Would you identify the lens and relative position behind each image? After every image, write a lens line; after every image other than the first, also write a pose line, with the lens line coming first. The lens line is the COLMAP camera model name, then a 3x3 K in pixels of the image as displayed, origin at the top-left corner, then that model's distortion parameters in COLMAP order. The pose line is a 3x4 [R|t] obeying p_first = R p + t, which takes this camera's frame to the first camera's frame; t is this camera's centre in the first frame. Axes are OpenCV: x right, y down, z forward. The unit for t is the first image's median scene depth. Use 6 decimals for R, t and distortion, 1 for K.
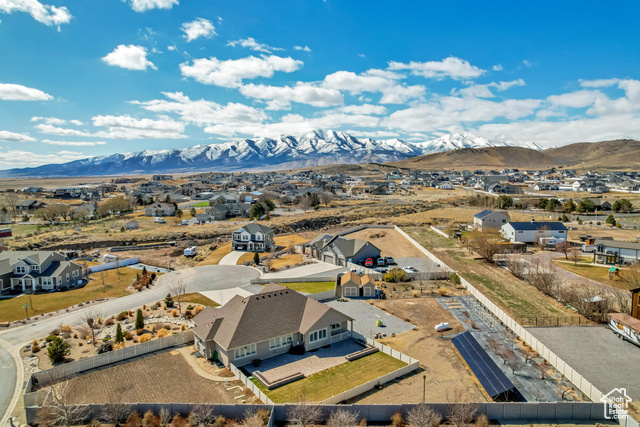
lens RADIAL K [[407.8, 0, 322.7], [0, 407.8, 213.8], [0, 0, 1]] dist [-0.078545, 0.072716]
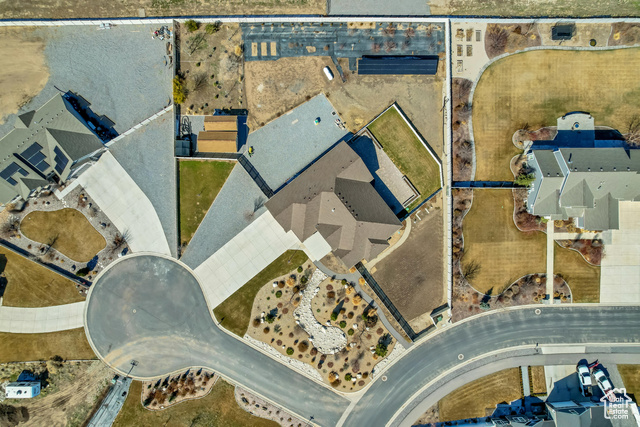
lens RADIAL K [[407.8, 0, 322.7], [0, 407.8, 213.8], [0, 0, 1]] dist [-0.078545, 0.072716]
pose [[-0.044145, -0.999020, 0.003095, -0.129536], [0.083511, -0.000603, 0.996507, -0.873847], [-0.995529, 0.044249, 0.083456, 0.826368]]
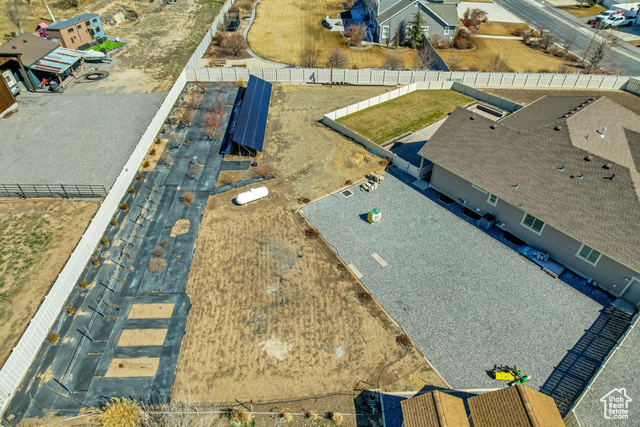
lens RADIAL K [[407.8, 0, 322.7], [0, 407.8, 213.8], [0, 0, 1]] dist [-0.078545, 0.072716]
pose [[-0.997496, 0.041102, -0.057545, 0.210796], [-0.012886, 0.694466, 0.719410, -0.069014], [0.069532, 0.718350, -0.692198, 1.226519]]
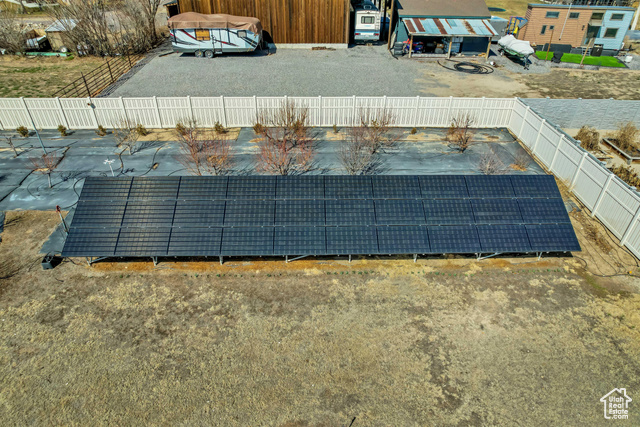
lens RADIAL K [[407.8, 0, 322.7], [0, 407.8, 213.8], [0, 0, 1]] dist [-0.078545, 0.072716]
pose [[-0.064199, -0.557764, 0.827513, 0.122590], [0.085922, 0.823055, 0.561424, 0.153571], [-0.994231, 0.107144, -0.004915, 0.697844]]
